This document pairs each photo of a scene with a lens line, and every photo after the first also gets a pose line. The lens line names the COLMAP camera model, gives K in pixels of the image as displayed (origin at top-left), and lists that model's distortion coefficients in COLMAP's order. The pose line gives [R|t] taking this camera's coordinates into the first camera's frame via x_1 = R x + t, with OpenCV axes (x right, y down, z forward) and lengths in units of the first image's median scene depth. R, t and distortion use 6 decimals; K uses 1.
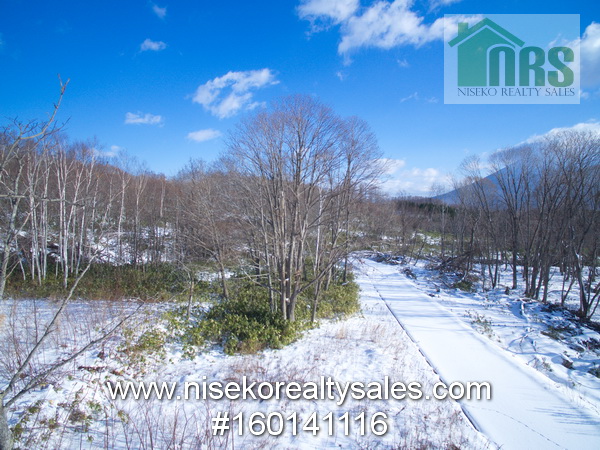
lens RADIAL K [[352.8, 0, 301.8], [0, 352.8, 228.7], [0, 0, 1]] dist [0.000713, 0.002469]
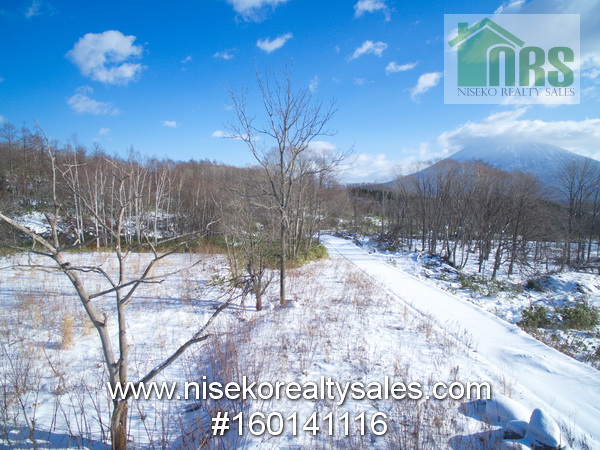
lens RADIAL K [[352.8, 0, 302.2], [0, 352.8, 229.3], [0, 0, 1]] dist [0.000713, 0.002469]
pose [[0.992355, -0.007328, 0.123199, -0.125682], [0.001841, 0.999004, 0.044590, 0.004240], [-0.123403, -0.044022, 0.991380, -0.501540]]
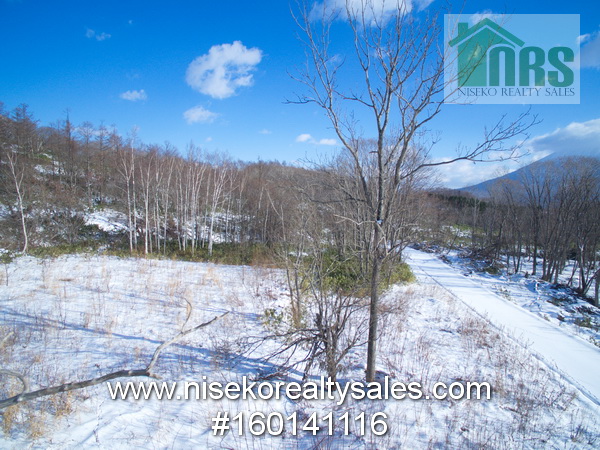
lens RADIAL K [[352.8, 0, 303.1], [0, 352.8, 227.1], [0, 0, 1]] dist [0.000713, 0.002469]
pose [[0.997529, 0.036448, -0.060069, -0.138119], [-0.034541, 0.998875, 0.032497, -0.009022], [0.061186, -0.030342, 0.997665, -0.286376]]
